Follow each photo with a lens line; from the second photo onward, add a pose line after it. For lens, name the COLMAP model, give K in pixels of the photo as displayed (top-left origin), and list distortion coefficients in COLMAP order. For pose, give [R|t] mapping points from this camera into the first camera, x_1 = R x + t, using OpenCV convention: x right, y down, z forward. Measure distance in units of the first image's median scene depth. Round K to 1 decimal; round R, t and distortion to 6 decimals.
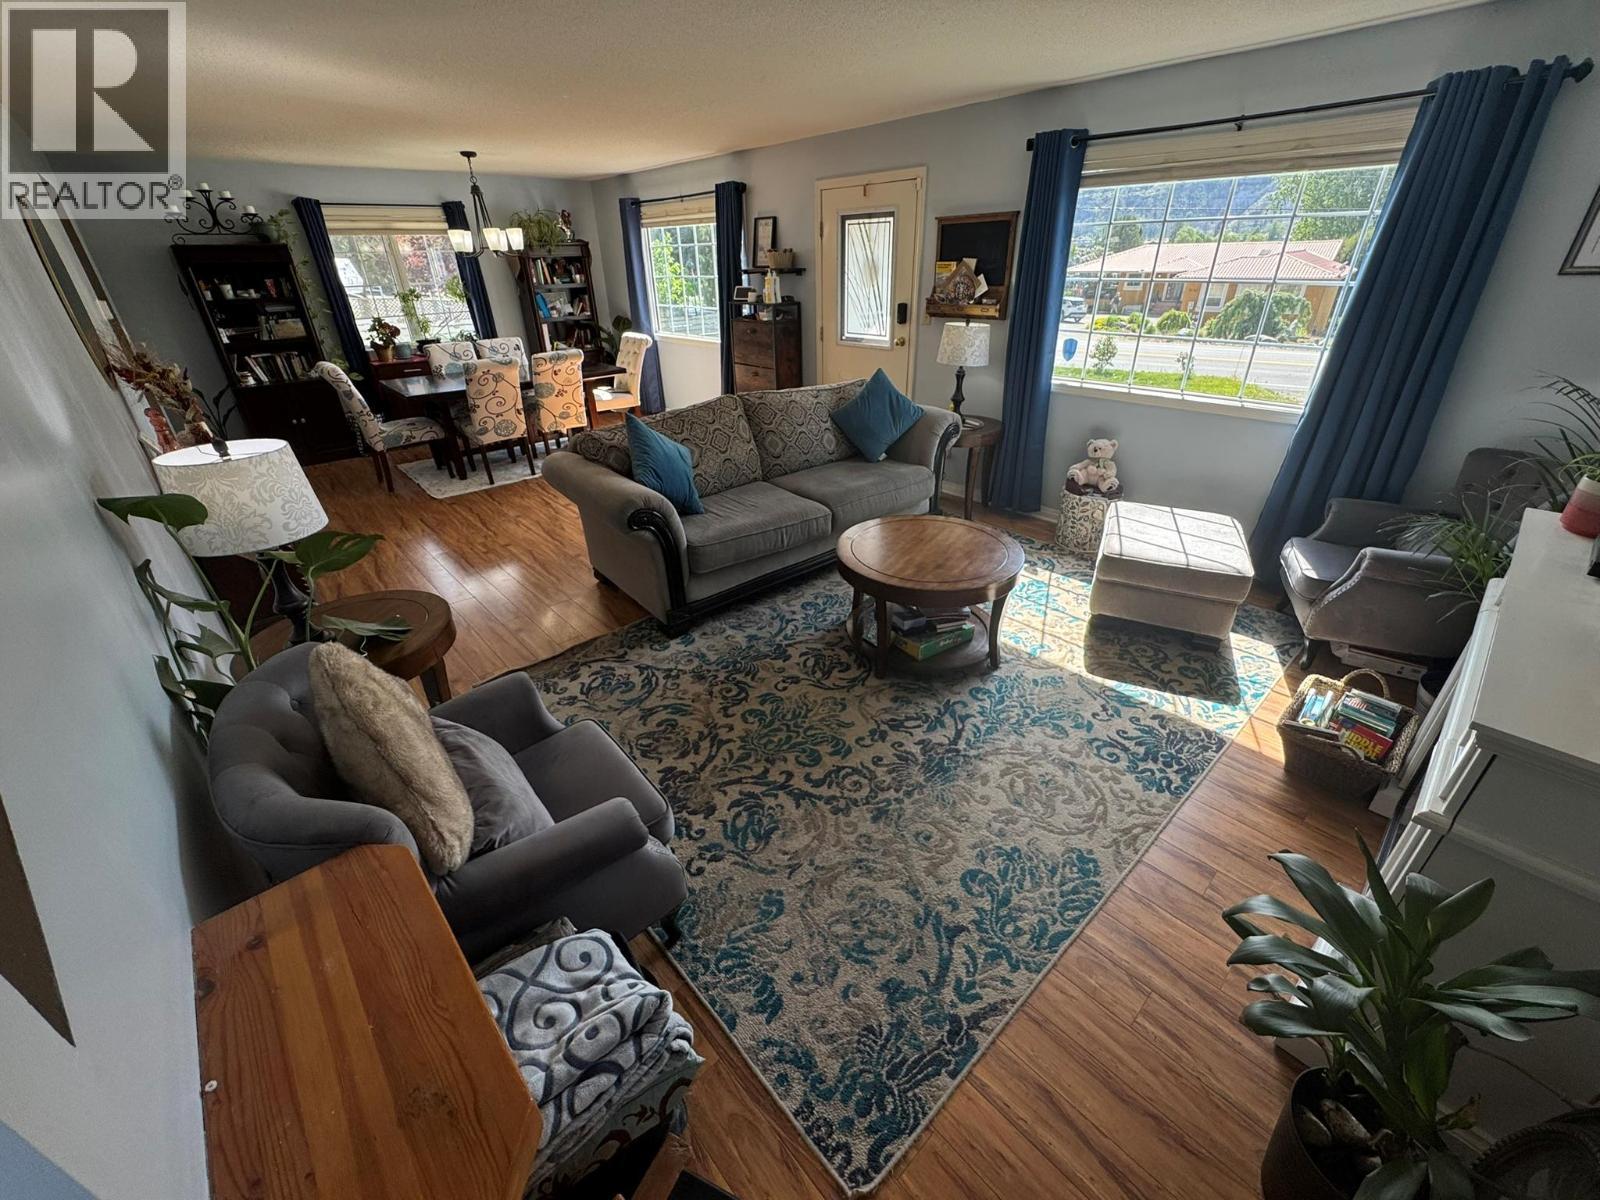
lens RADIAL K [[637.4, 0, 797.5], [0, 637.4, 596.2], [0, 0, 1]] dist [-0.000552, -0.000423]
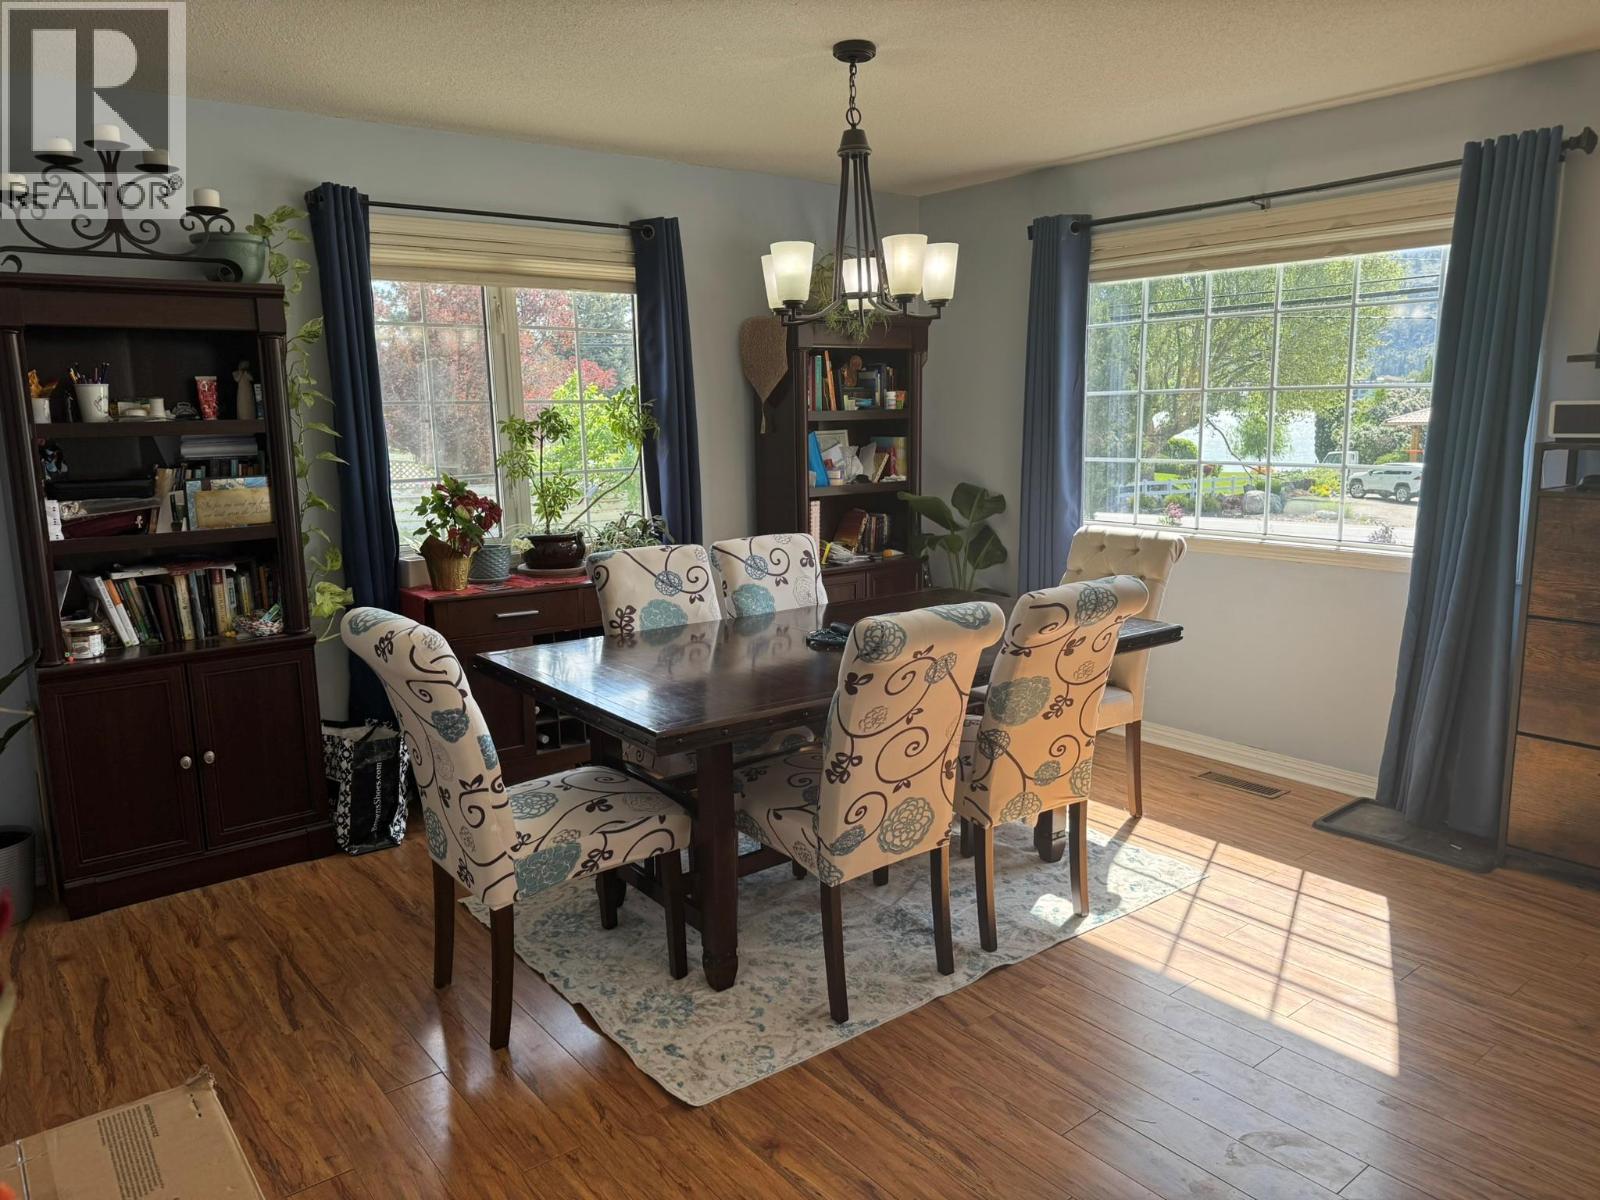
lens RADIAL K [[1116.9, 0, 803.1], [0, 1116.9, 604.2], [0, 0, 1]] dist [0.014133, -0.004588]
pose [[0.998114, 0.016700, -0.059080, -0.454079], [-0.034106, 0.950972, -0.307392, -0.191213], [0.051050, 0.308827, 0.949747, 0.454672]]
